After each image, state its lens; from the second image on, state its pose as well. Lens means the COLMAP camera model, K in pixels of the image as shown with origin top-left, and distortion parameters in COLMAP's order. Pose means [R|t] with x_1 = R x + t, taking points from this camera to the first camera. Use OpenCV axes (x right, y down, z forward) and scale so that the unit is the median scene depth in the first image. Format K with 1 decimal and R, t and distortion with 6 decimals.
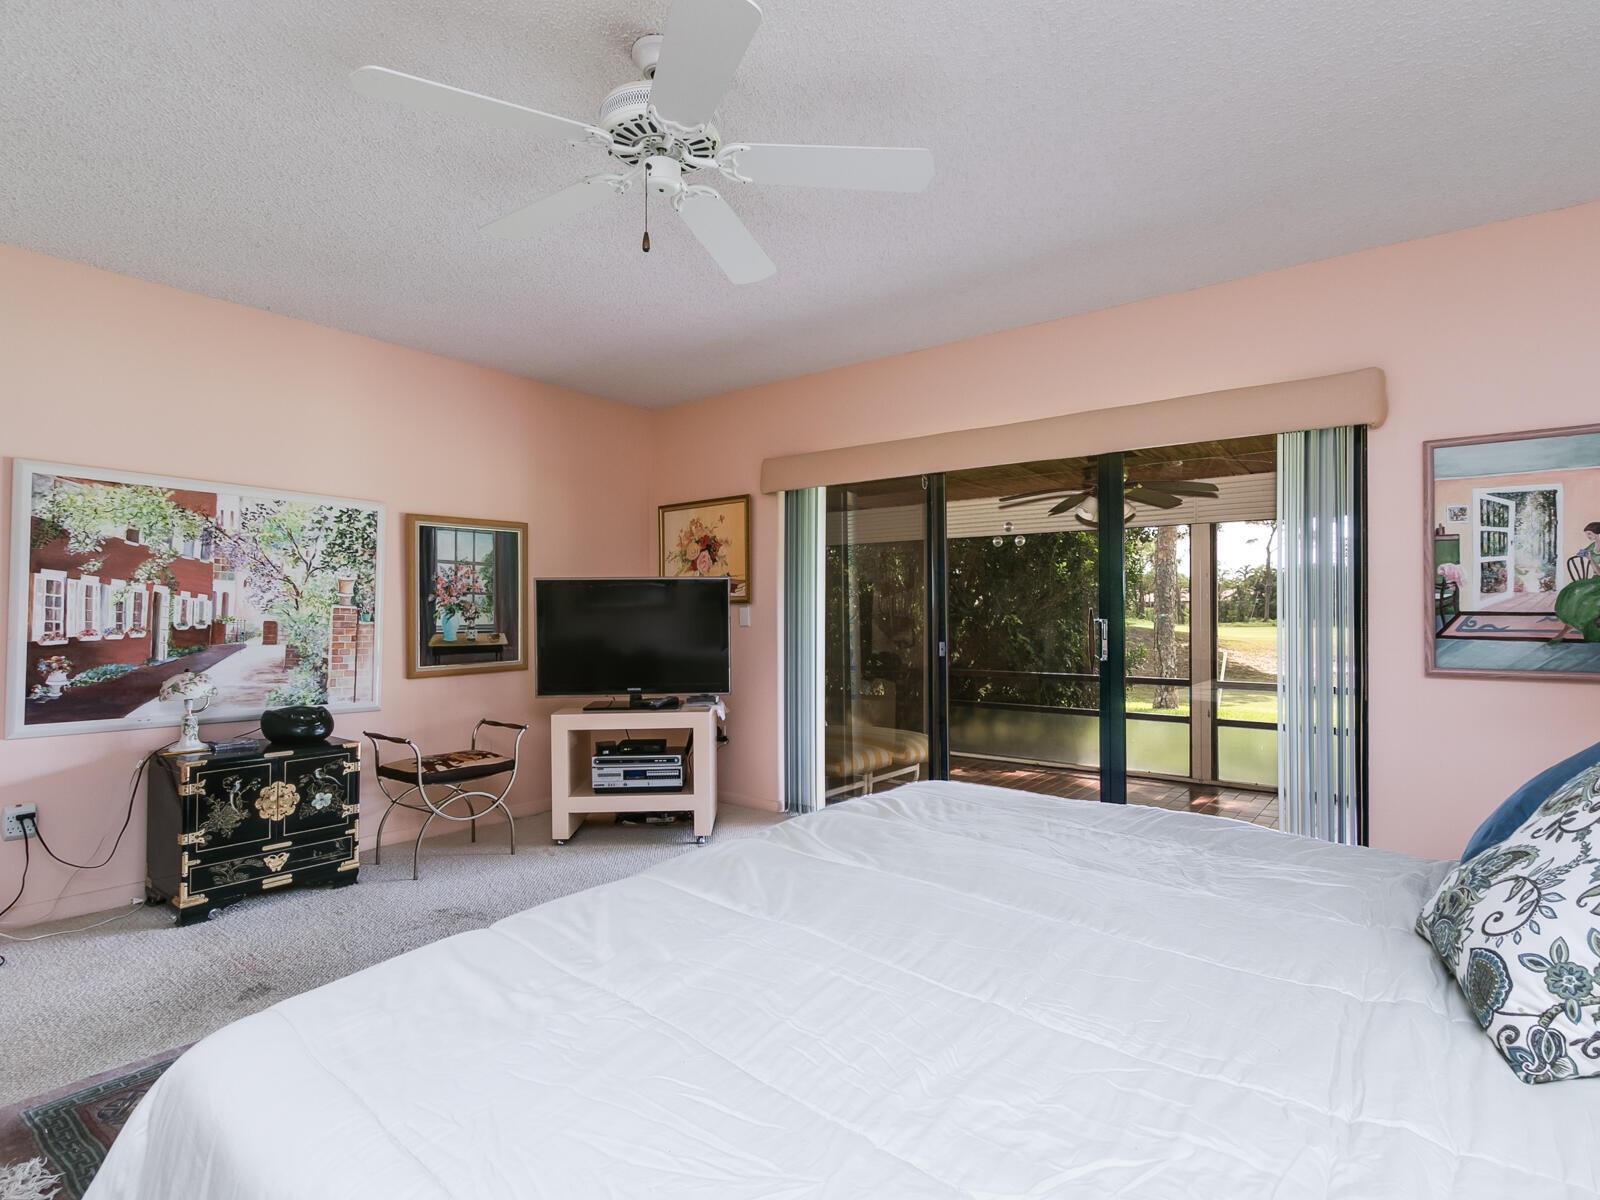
lens RADIAL K [[826.3, 0, 796.3], [0, 826.3, 607.4], [0, 0, 1]] dist [0.017545, -0.004887]
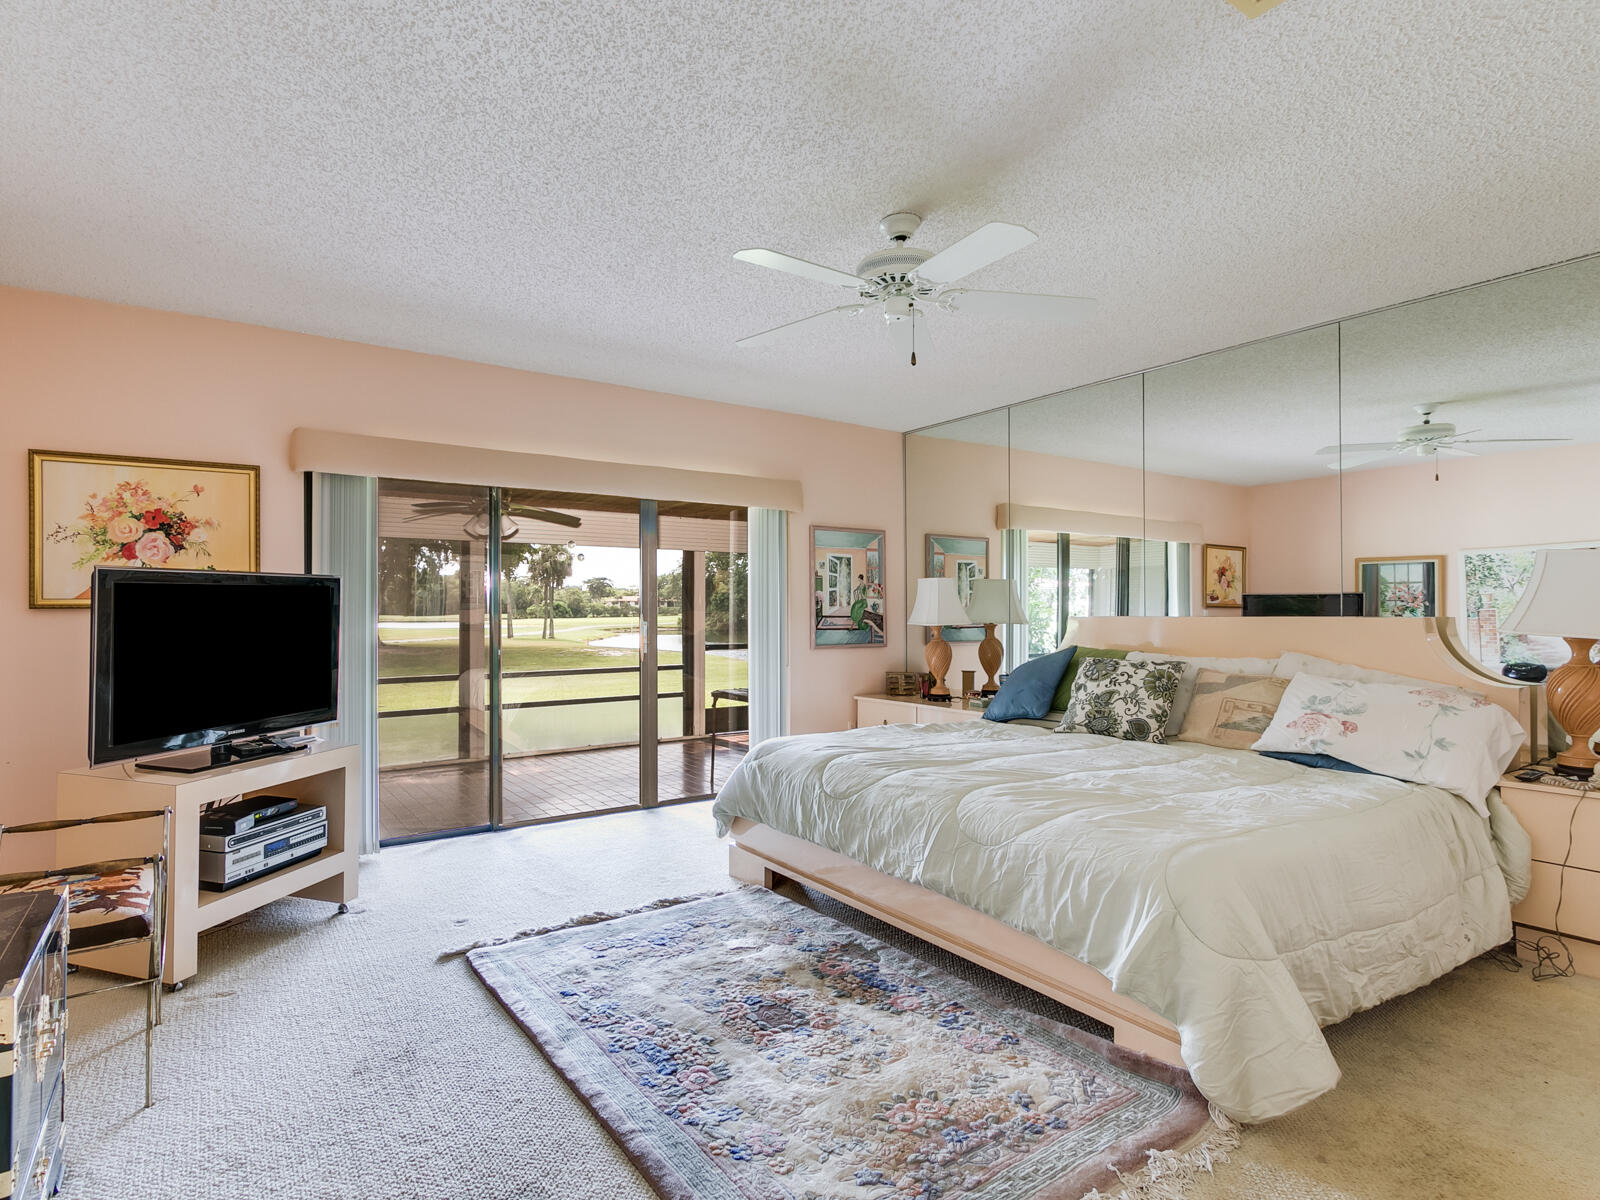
lens RADIAL K [[826.3, 0, 788.9], [0, 826.3, 600.1], [0, 0, 1]] dist [0.017545, -0.004887]
pose [[0.299832, 0.009182, 0.953948, -1.043859], [-0.006058, 0.999952, -0.007721, -0.015486], [-0.953973, -0.003464, 0.299873, 0.489087]]
